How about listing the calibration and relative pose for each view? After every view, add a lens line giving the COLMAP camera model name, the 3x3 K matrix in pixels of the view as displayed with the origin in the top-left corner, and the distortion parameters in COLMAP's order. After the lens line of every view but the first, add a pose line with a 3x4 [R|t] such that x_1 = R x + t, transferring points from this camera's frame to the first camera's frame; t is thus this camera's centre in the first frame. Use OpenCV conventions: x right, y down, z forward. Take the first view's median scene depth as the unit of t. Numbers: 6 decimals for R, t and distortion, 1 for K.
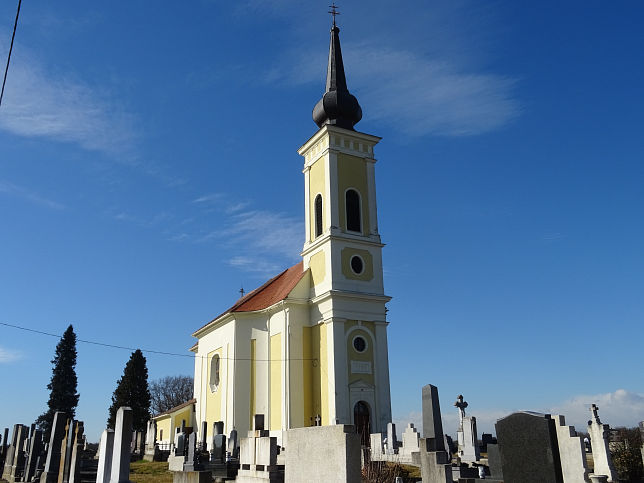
lens RADIAL K [[619.7, 0, 321.9], [0, 619.7, 240.7], [0, 0, 1]] dist [-0.006144, 0.000000]
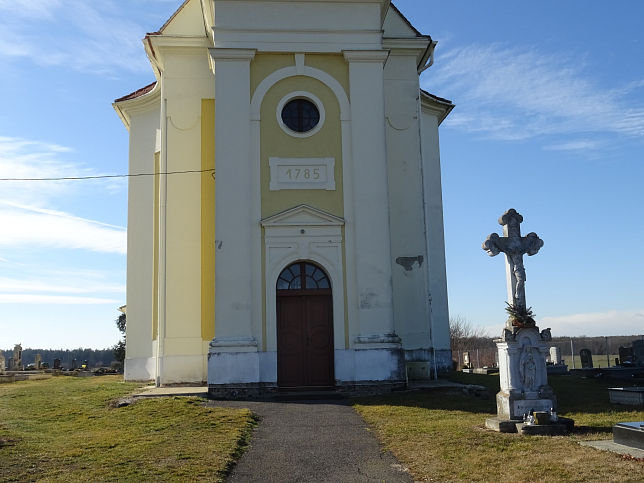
lens RADIAL K [[694.2, 0, 321.7], [0, 694.2, 241.6], [0, 0, 1]] dist [-0.024561, 0.000000]
pose [[0.924885, -0.065522, -0.374560, 0.219895], [0.132029, 0.979093, 0.154741, 0.175363], [0.356590, -0.192571, 0.914199, 0.594688]]
